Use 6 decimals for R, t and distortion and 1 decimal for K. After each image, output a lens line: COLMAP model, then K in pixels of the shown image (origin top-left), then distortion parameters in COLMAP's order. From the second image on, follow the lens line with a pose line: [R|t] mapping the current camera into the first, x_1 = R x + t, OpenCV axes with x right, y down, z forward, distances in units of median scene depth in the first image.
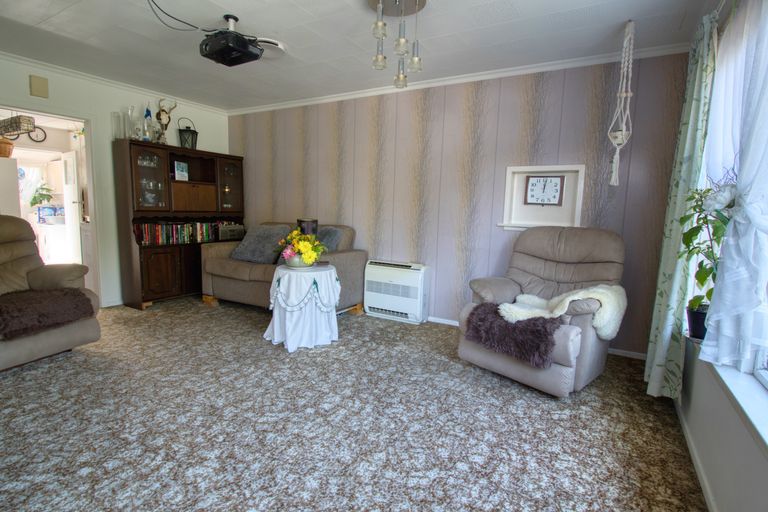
lens RADIAL K [[386.4, 0, 384.0], [0, 386.4, 256.0], [0, 0, 1]] dist [-0.001041, -0.000845]
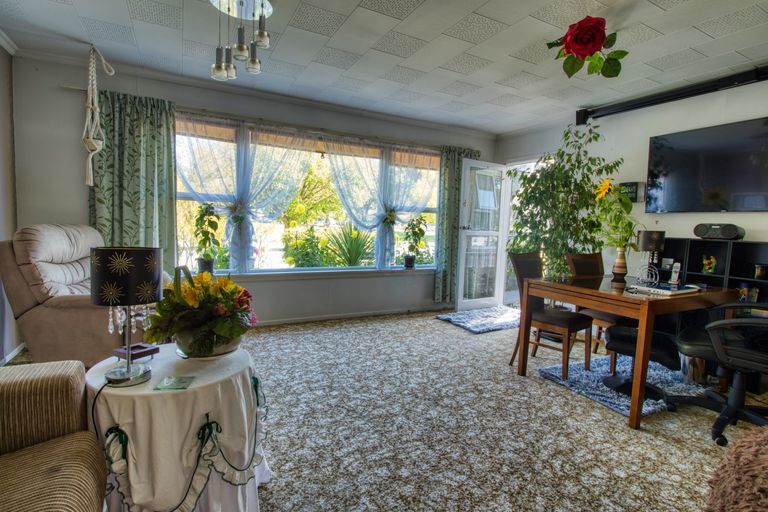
lens RADIAL K [[386.4, 0, 384.0], [0, 386.4, 256.0], [0, 0, 1]] dist [-0.001041, -0.000845]
pose [[-0.849407, -0.102936, 0.517601, -0.754539], [0.002764, 0.979912, 0.199413, -0.207533], [-0.527730, 0.170813, -0.832060, 1.558284]]
